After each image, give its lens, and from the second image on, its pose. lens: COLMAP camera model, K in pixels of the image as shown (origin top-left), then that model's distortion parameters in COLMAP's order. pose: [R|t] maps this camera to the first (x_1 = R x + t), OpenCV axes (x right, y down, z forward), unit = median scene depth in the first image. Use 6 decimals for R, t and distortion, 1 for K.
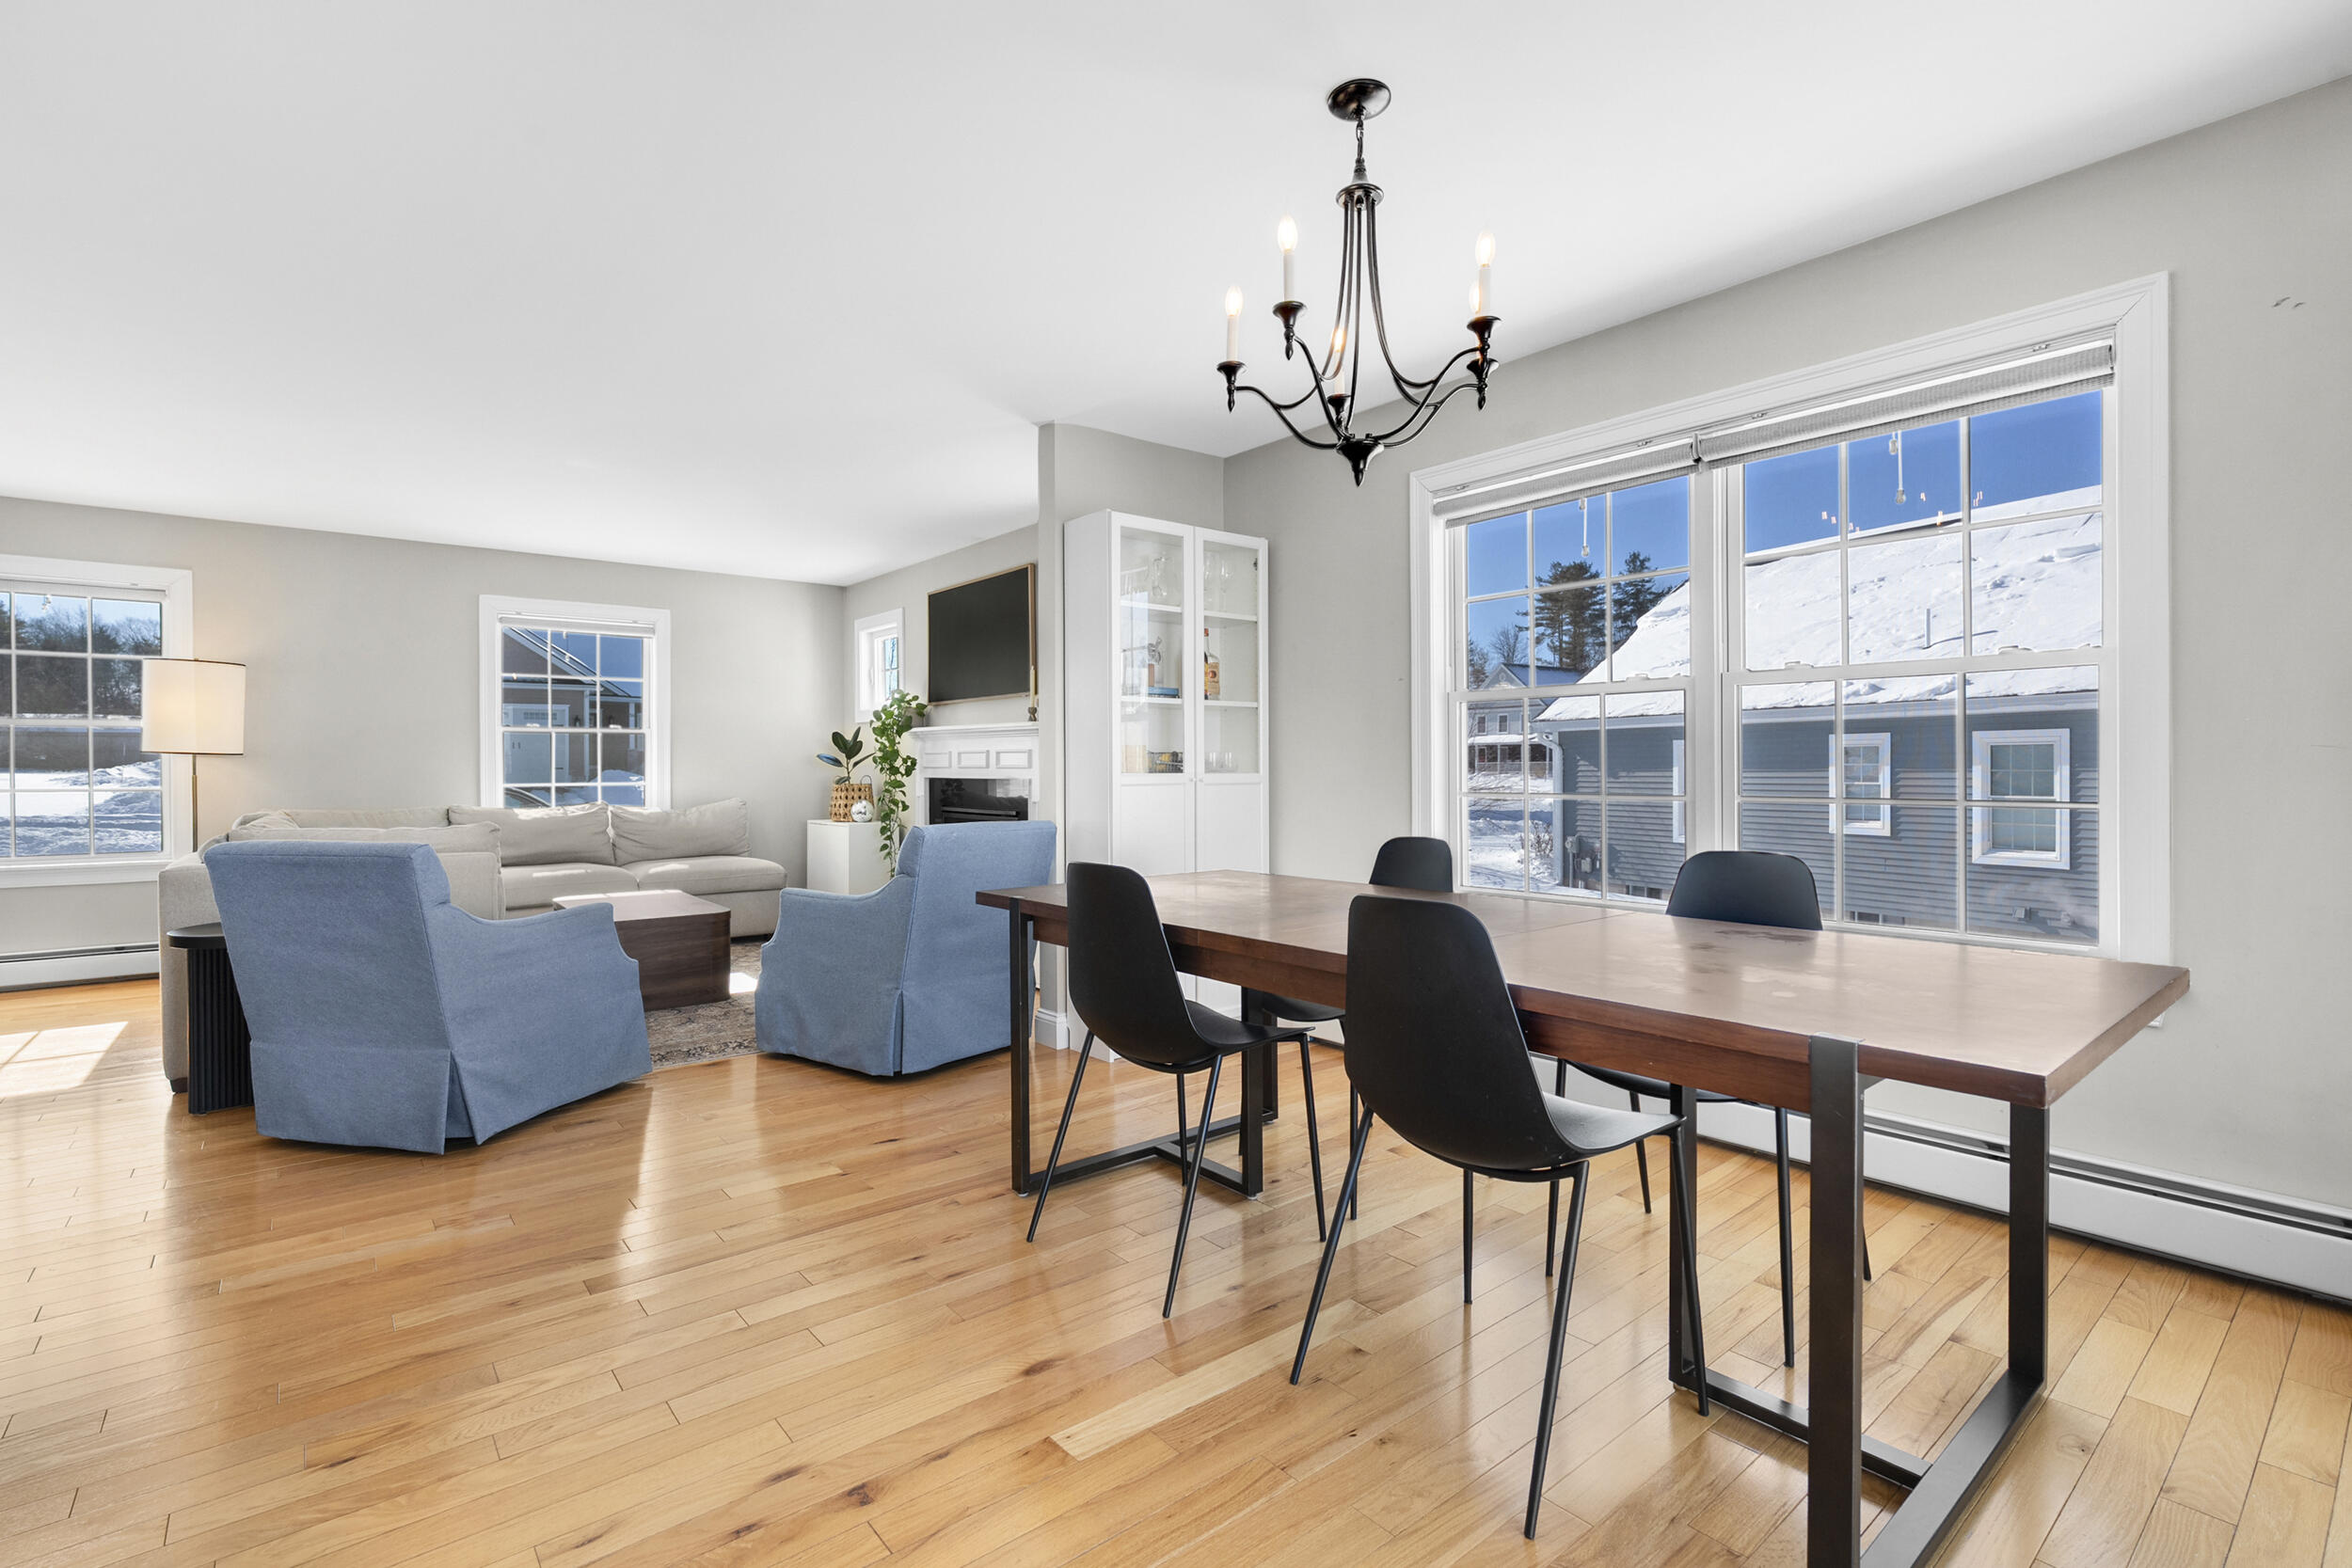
lens RADIAL K [[1078.9, 0, 1144.9], [0, 1078.9, 772.3], [0, 0, 1]] dist [-0.003174, -0.000277]
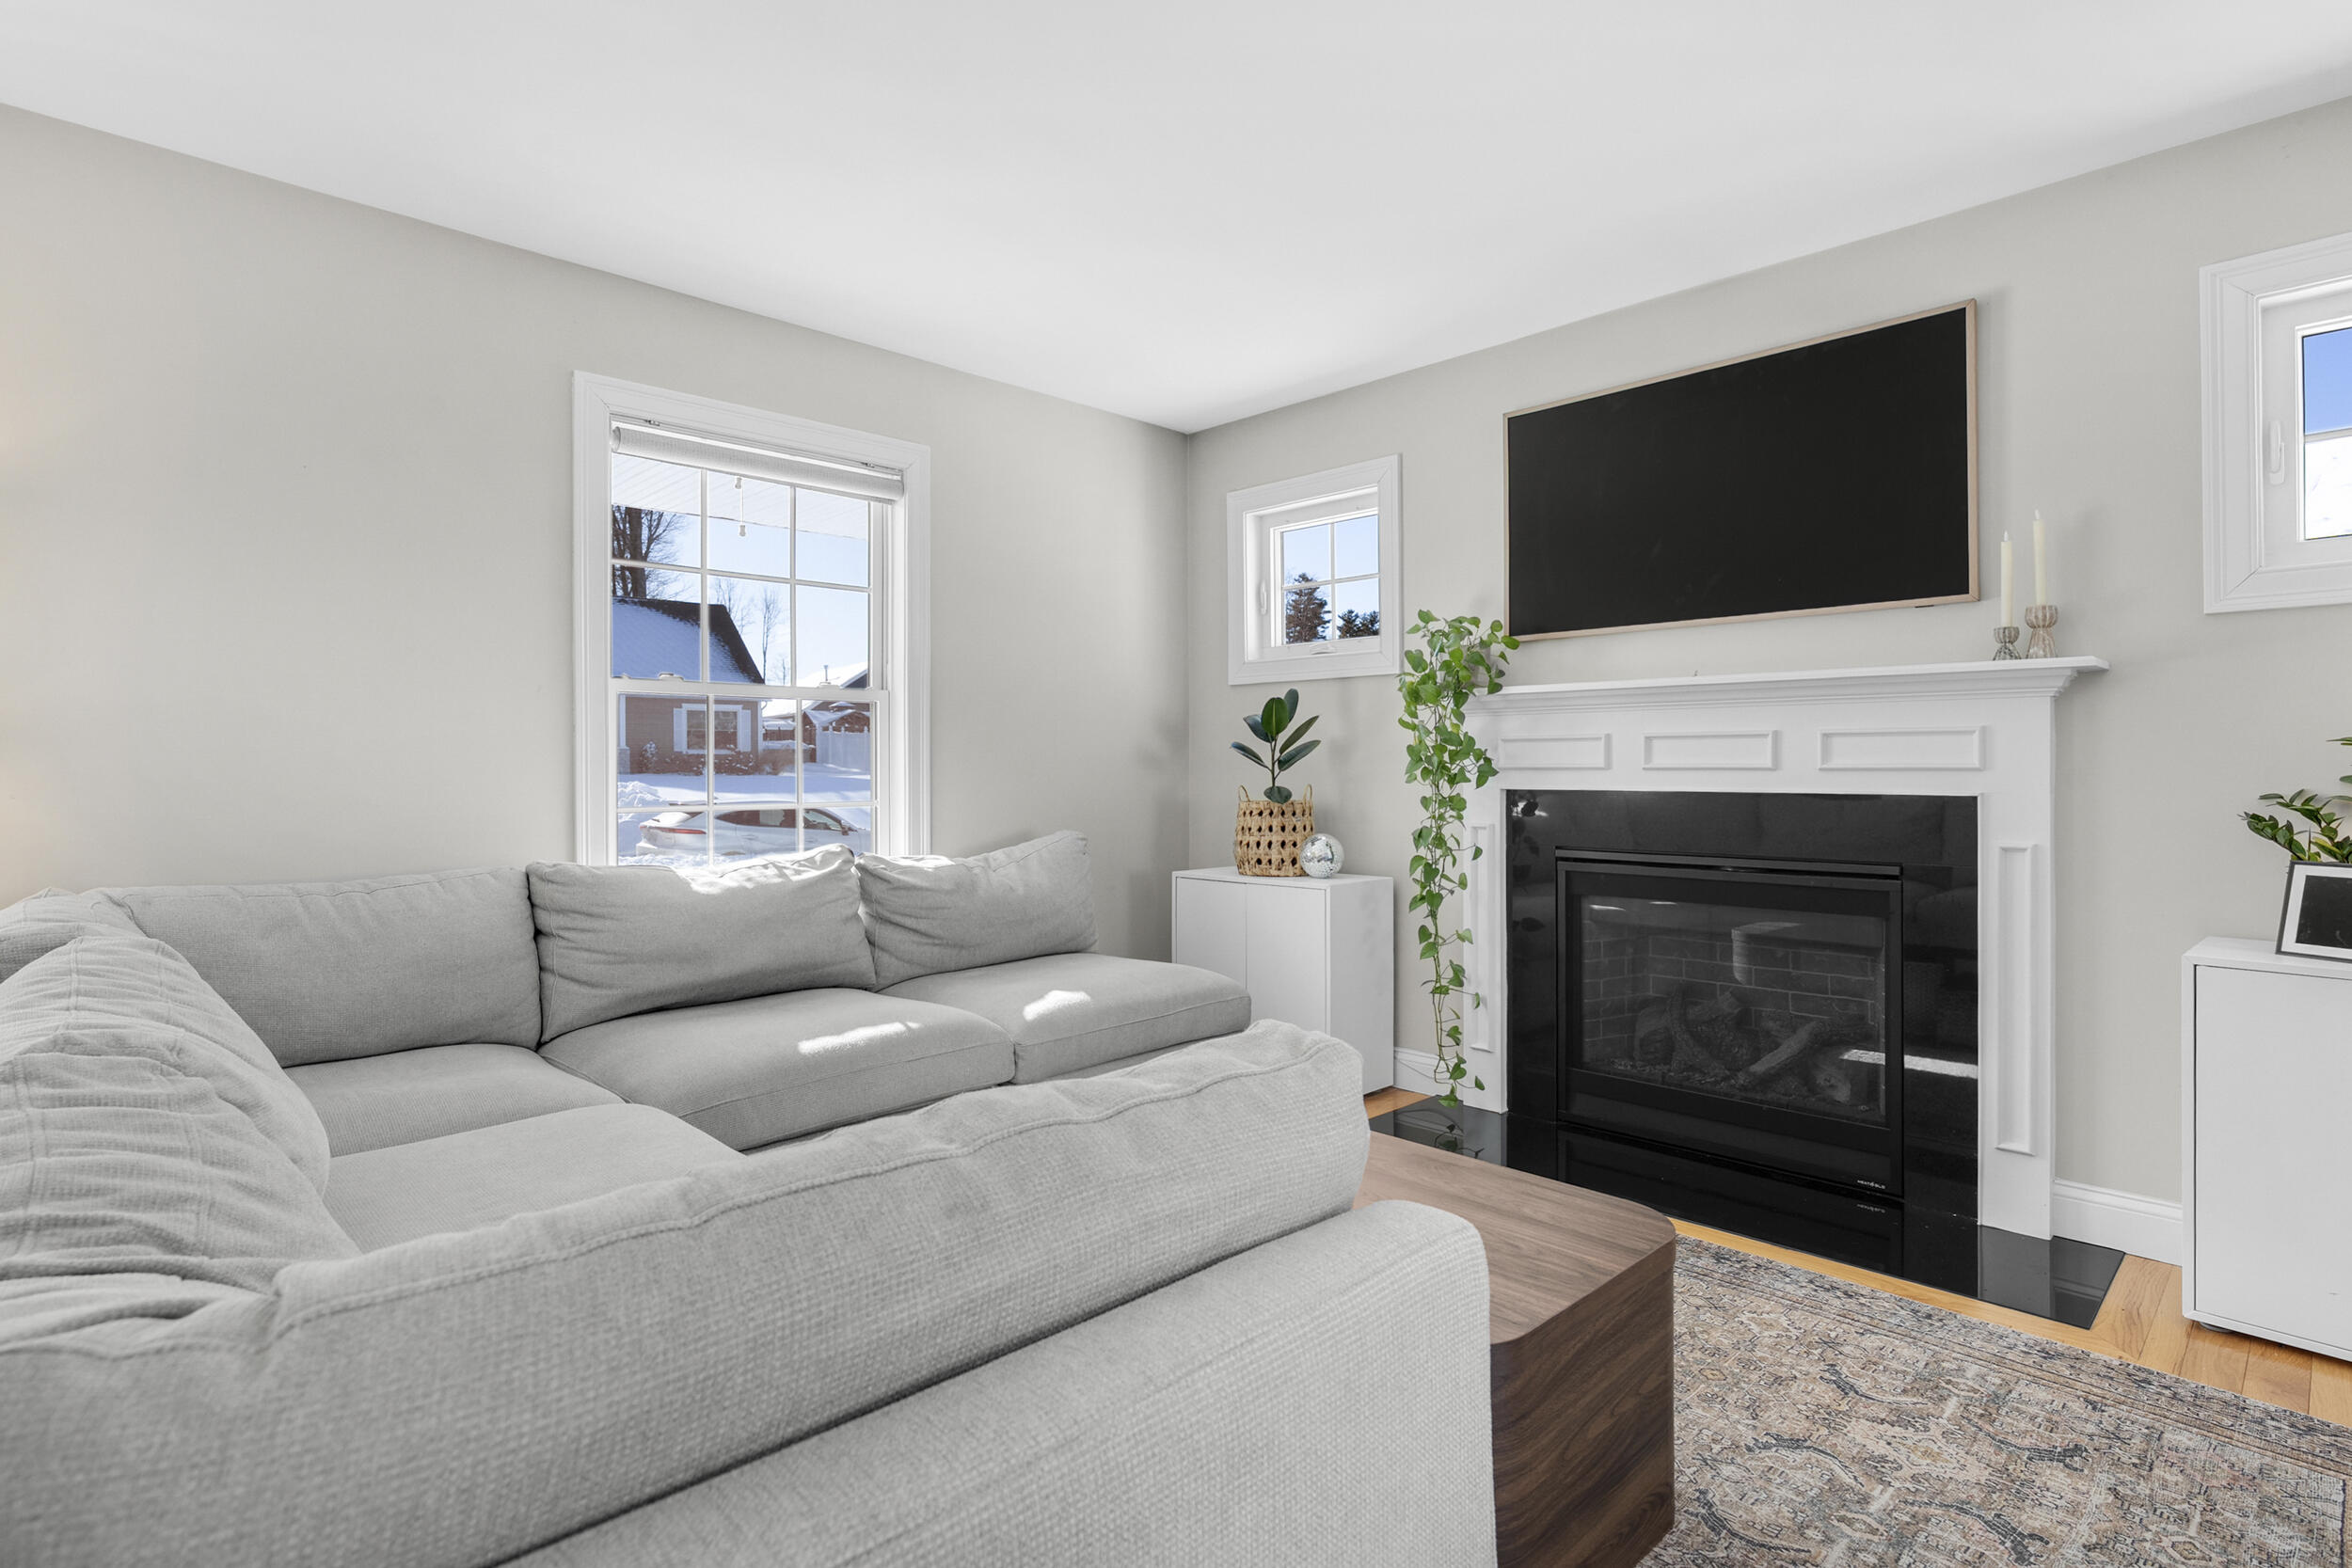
lens RADIAL K [[1170.4, 0, 1166.3], [0, 1170.4, 771.9], [0, 0, 1]] dist [-0.000132, -0.000580]
pose [[0.994826, -0.000702, 0.101590, -0.412429], [0.000802, 0.999999, -0.000946, -0.002756], [-0.101590, 0.001023, 0.994826, 0.491628]]
